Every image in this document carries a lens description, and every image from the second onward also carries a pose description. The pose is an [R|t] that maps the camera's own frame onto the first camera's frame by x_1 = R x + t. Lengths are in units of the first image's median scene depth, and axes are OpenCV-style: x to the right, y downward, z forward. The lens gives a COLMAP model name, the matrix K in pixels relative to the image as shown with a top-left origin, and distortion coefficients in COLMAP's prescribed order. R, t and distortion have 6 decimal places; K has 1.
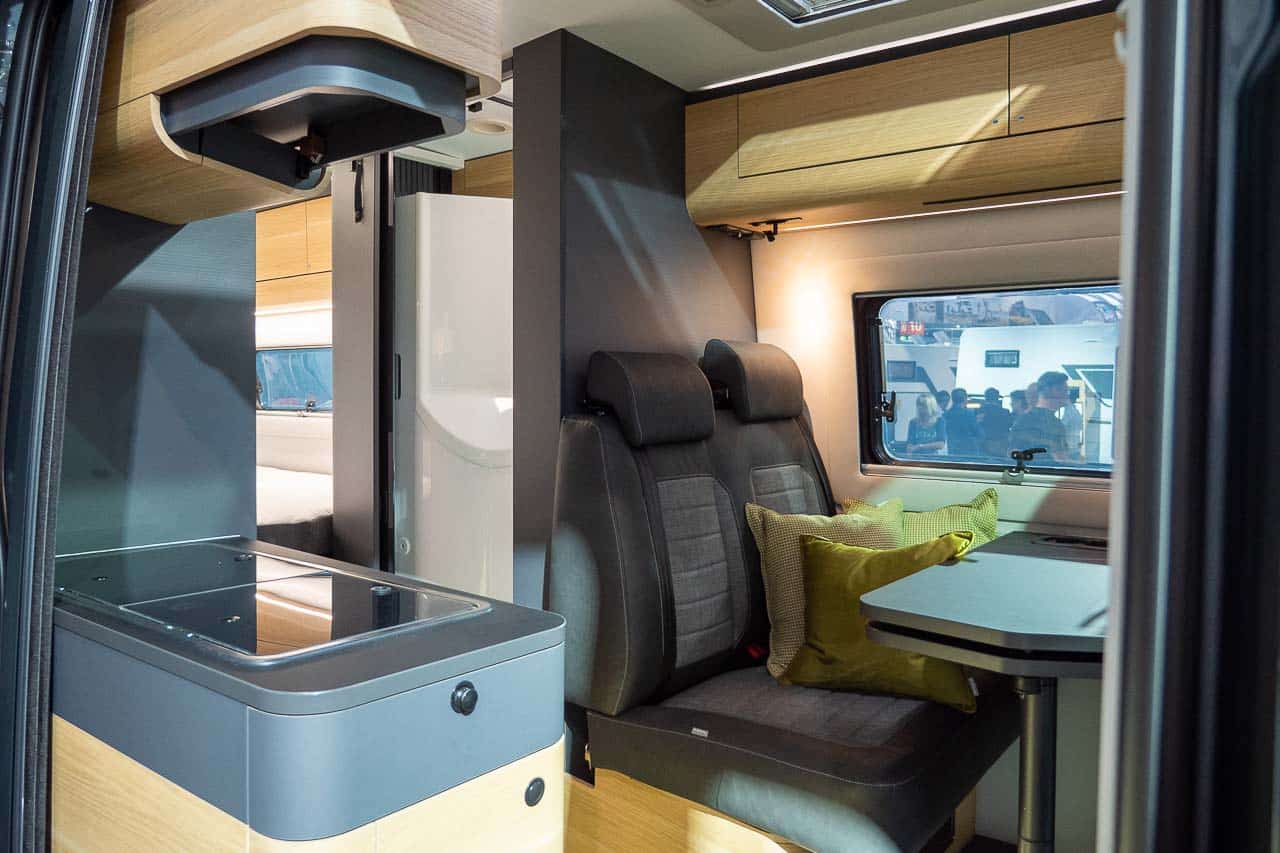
lens RADIAL K [[908.9, 0, 635.4], [0, 908.9, 433.9], [0, 0, 1]] dist [-0.024548, 0.009250]
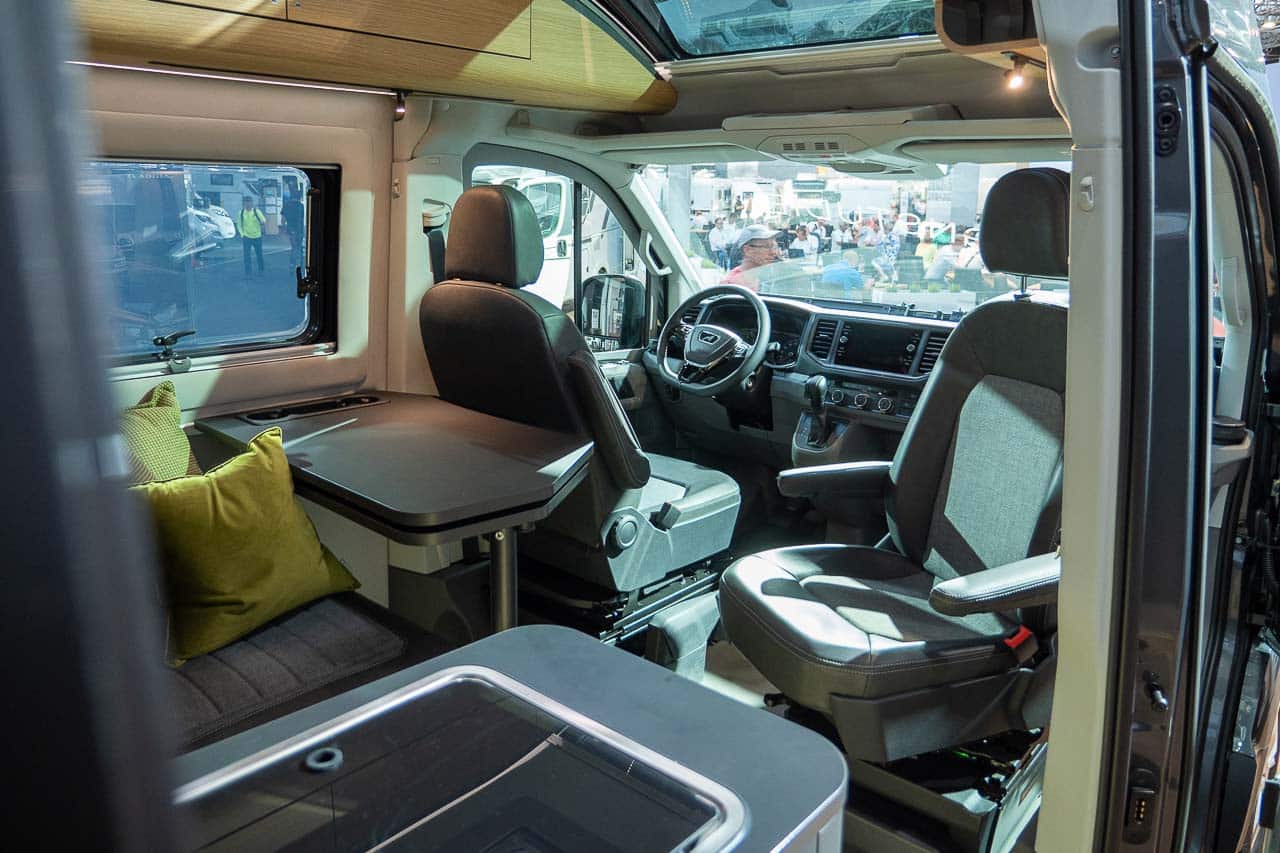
lens RADIAL K [[908.9, 0, 635.4], [0, 908.9, 433.9], [0, 0, 1]] dist [-0.024548, 0.009250]
pose [[0.062770, -0.262897, 0.962780, -0.565888], [0.021772, 0.964813, 0.262033, -0.141602], [-0.997791, 0.004514, 0.066285, 0.541331]]
